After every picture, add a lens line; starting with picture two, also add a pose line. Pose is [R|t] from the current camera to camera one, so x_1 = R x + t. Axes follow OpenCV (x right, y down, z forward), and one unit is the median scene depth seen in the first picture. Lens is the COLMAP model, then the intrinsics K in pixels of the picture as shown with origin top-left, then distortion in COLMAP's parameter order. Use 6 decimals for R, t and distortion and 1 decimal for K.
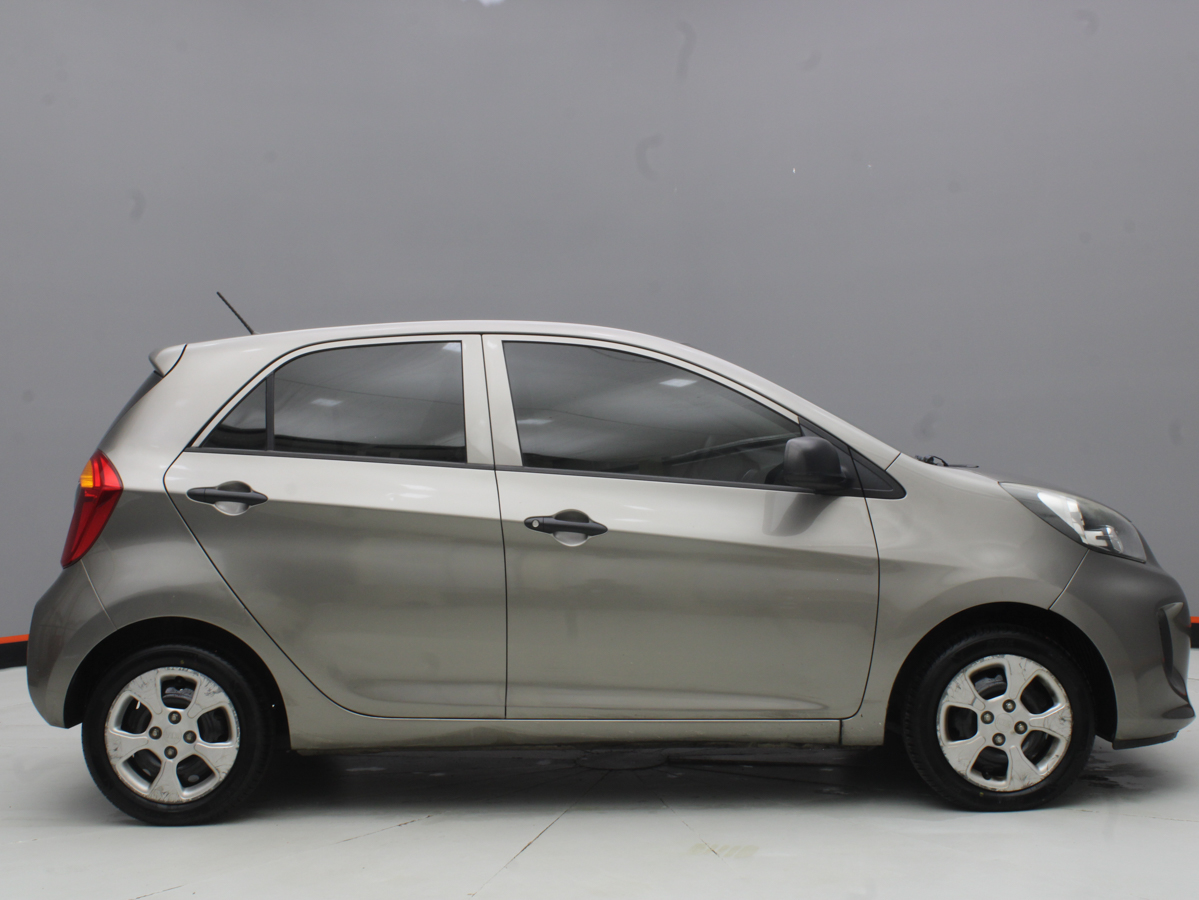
lens RADIAL K [[1702.5, 0, 592.7], [0, 1702.5, 446.9], [0, 0, 1]] dist [-0.078767, 0.000000]
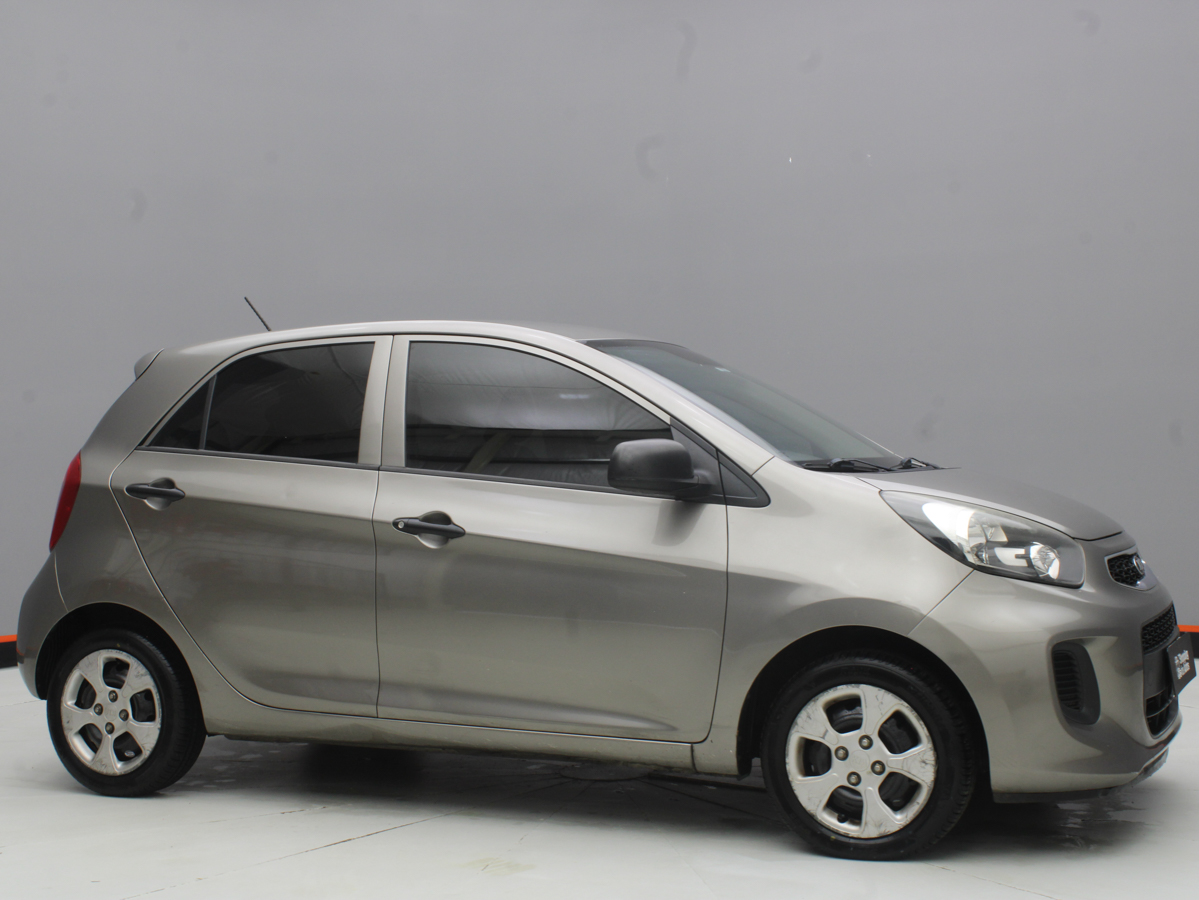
lens RADIAL K [[1774.7, 0, 601.4], [0, 1774.7, 452.5], [0, 0, 1]] dist [-0.073285, 0.000000]
pose [[0.918277, 0.007655, -0.395864, 0.484365], [-0.002925, 0.999917, 0.012551, -0.010730], [0.395927, -0.010368, 0.918224, 0.090922]]
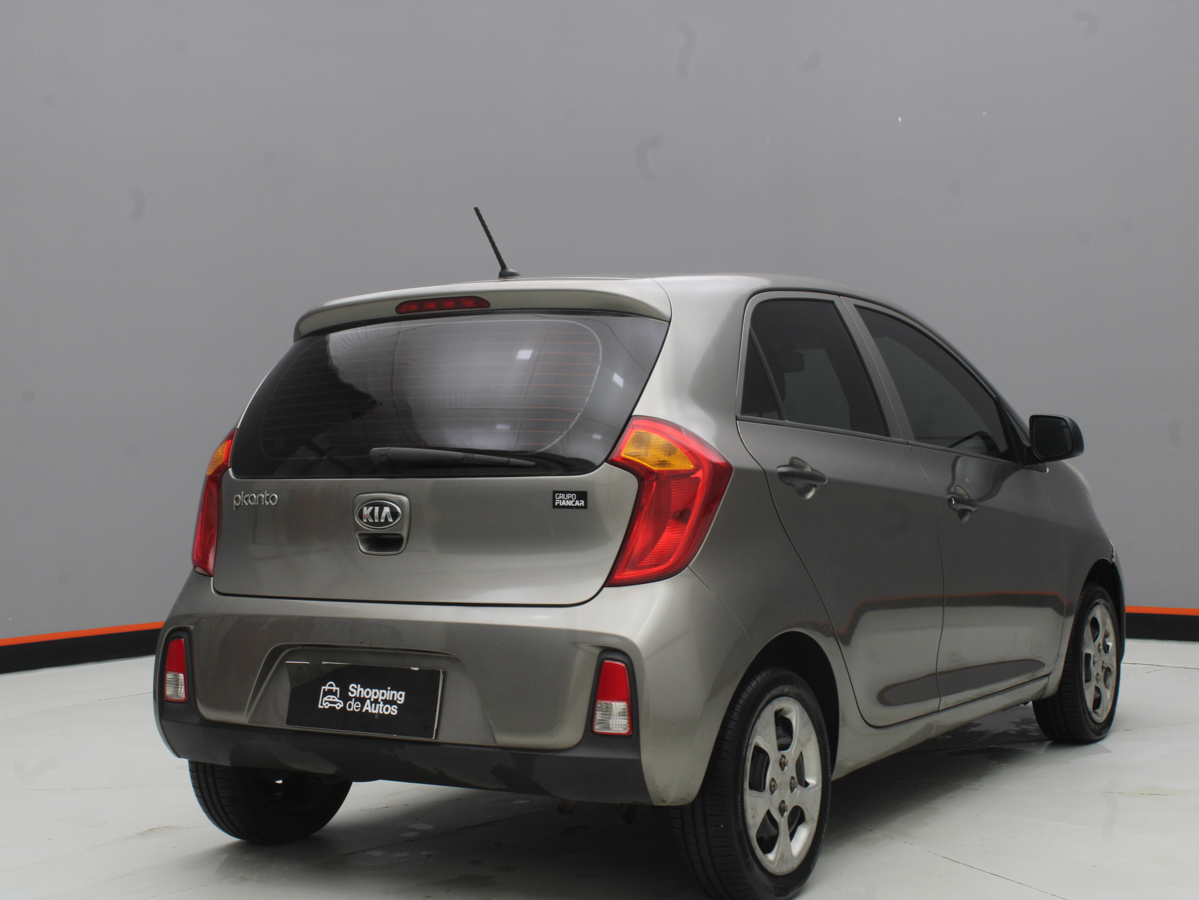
lens RADIAL K [[1863.8, 0, 603.1], [0, 1863.8, 454.1], [0, 0, 1]] dist [-0.065885, 0.000000]
pose [[0.517473, -0.001103, 0.855699, -1.018956], [0.010151, 0.999937, -0.004849, 0.022082], [-0.855639, 0.011195, 0.517451, 0.628324]]
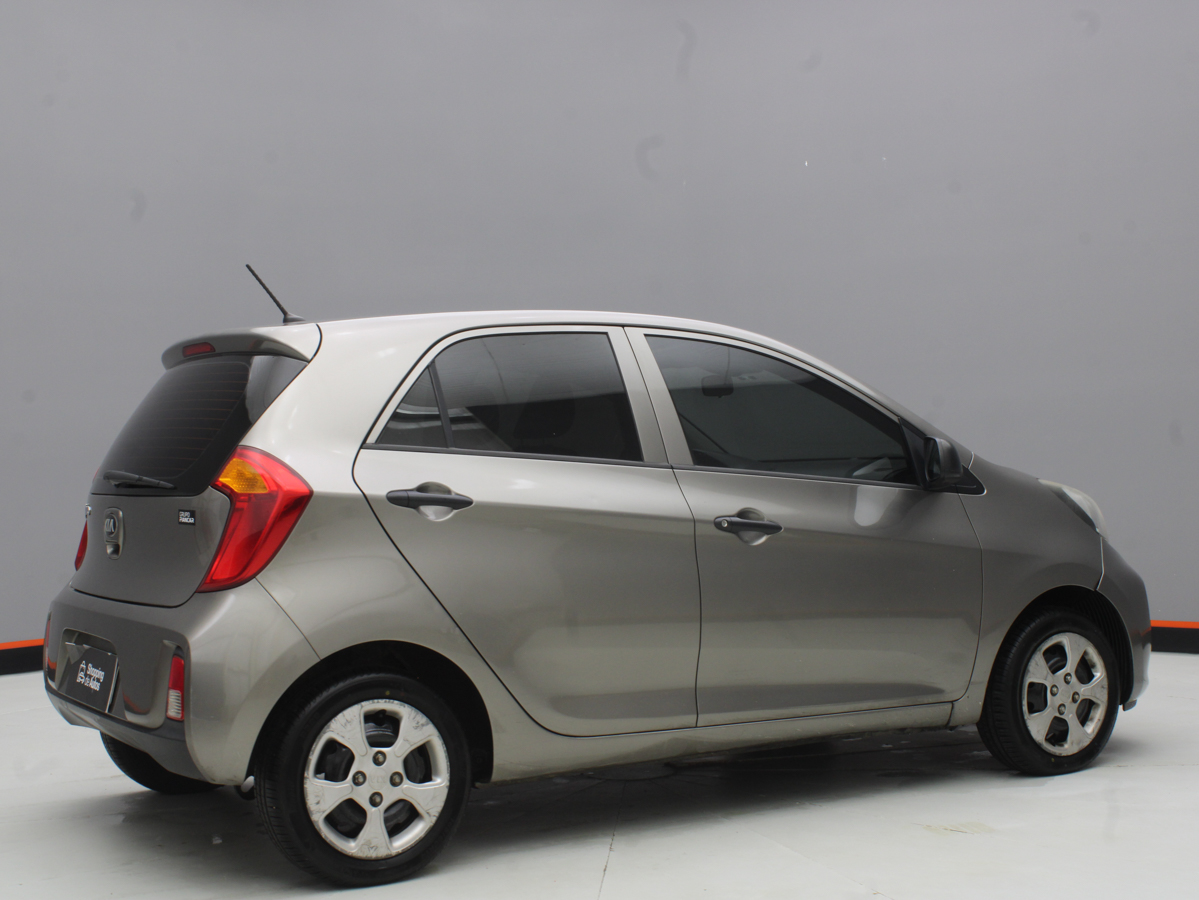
lens RADIAL K [[1774.7, 0, 600.3], [0, 1774.7, 444.6], [0, 0, 1]] dist [-0.073285, 0.000000]
pose [[0.846657, 0.003735, 0.532126, -0.630942], [0.002518, 0.999936, -0.011024, 0.011018], [-0.532133, 0.010674, 0.846593, 0.178586]]
